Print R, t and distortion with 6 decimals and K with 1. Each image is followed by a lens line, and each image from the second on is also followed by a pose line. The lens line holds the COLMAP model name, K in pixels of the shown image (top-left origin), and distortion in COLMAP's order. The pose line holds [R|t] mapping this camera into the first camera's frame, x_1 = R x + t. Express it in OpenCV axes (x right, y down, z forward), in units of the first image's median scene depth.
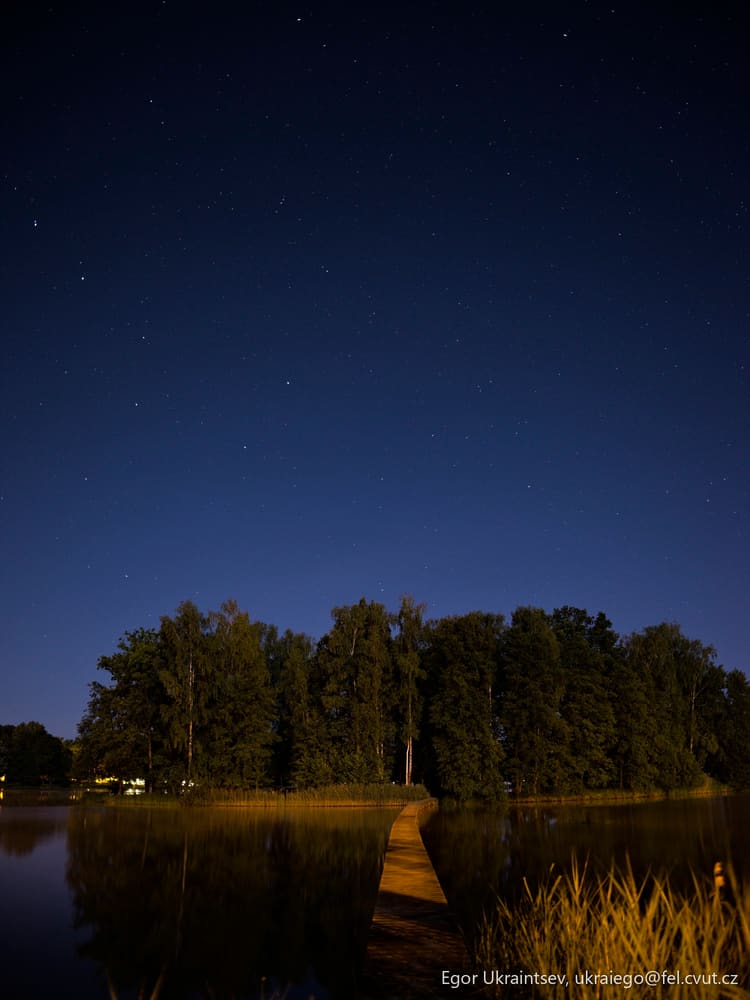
lens RADIAL K [[819.4, 0, 375.0], [0, 819.4, 500.0], [0, 0, 1]] dist [-0.141275, 0.082493]
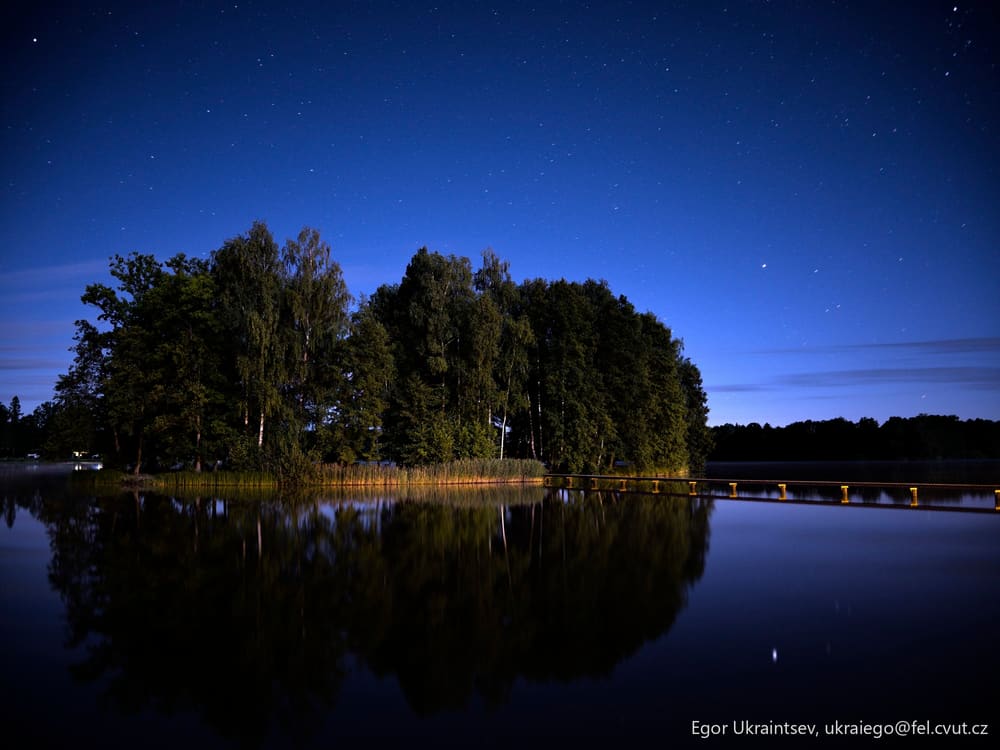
lens RADIAL K [[819.4, 0, 500.0], [0, 819.4, 375.0], [0, 0, 1]] dist [-0.141275, 0.082493]
pose [[0.862647, 0.056515, 0.502639, -0.450213], [-0.173108, 0.966716, 0.188400, 0.091078], [-0.475261, -0.249533, 0.843718, 0.255863]]
